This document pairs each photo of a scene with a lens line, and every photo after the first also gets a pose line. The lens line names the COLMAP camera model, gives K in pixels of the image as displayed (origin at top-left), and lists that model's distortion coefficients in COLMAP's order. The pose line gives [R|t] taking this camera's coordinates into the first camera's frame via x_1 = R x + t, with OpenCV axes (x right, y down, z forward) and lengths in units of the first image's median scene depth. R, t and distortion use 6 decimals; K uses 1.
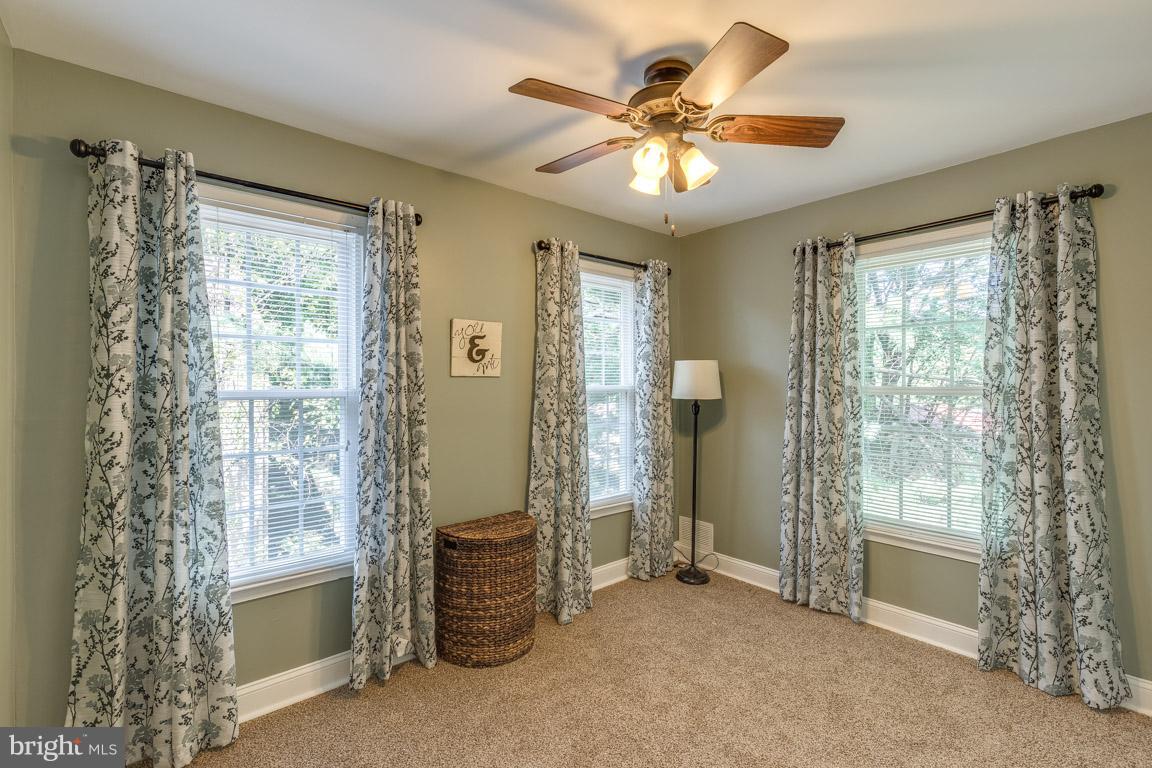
lens RADIAL K [[515.2, 0, 576.2], [0, 515.2, 385.3], [0, 0, 1]] dist [0.001565, 0.000897]
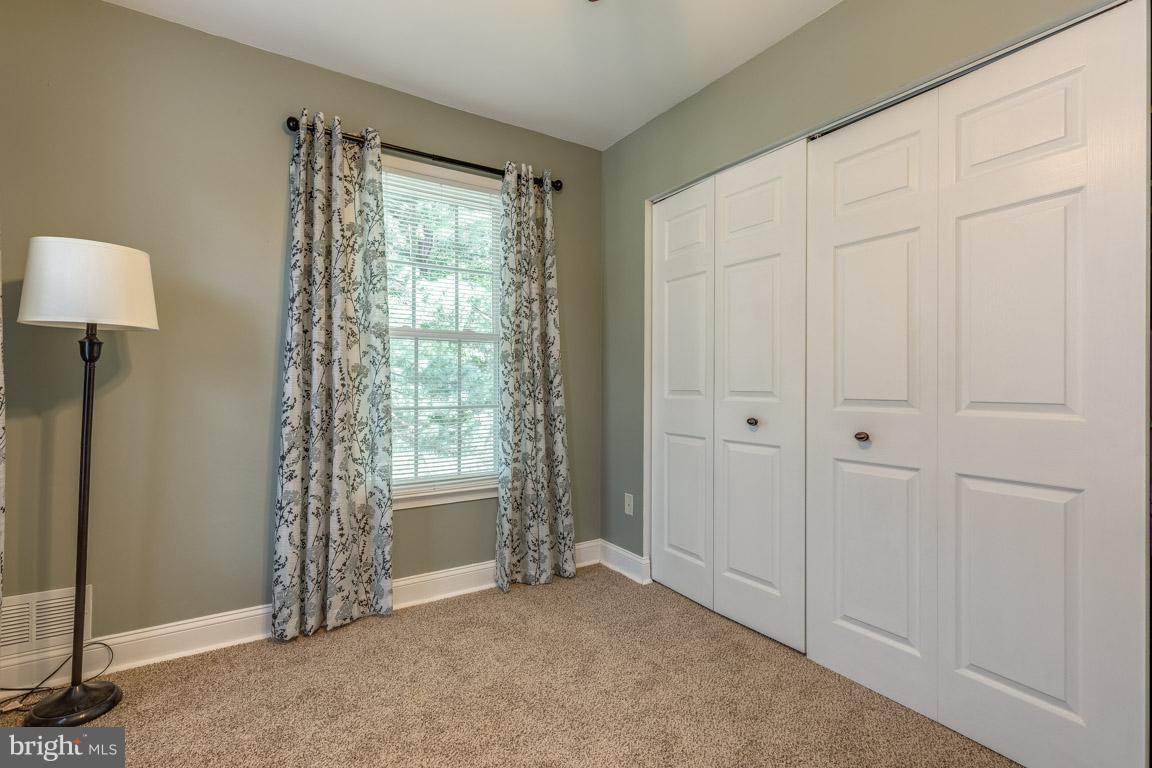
lens RADIAL K [[515.2, 0, 570.6], [0, 515.2, 383.3], [0, 0, 1]] dist [0.001565, 0.000897]
pose [[0.143487, 0.002210, 0.989650, -0.217146], [0.006415, 0.999974, -0.003163, 0.098868], [-0.989631, 0.006802, 0.143469, 0.590946]]
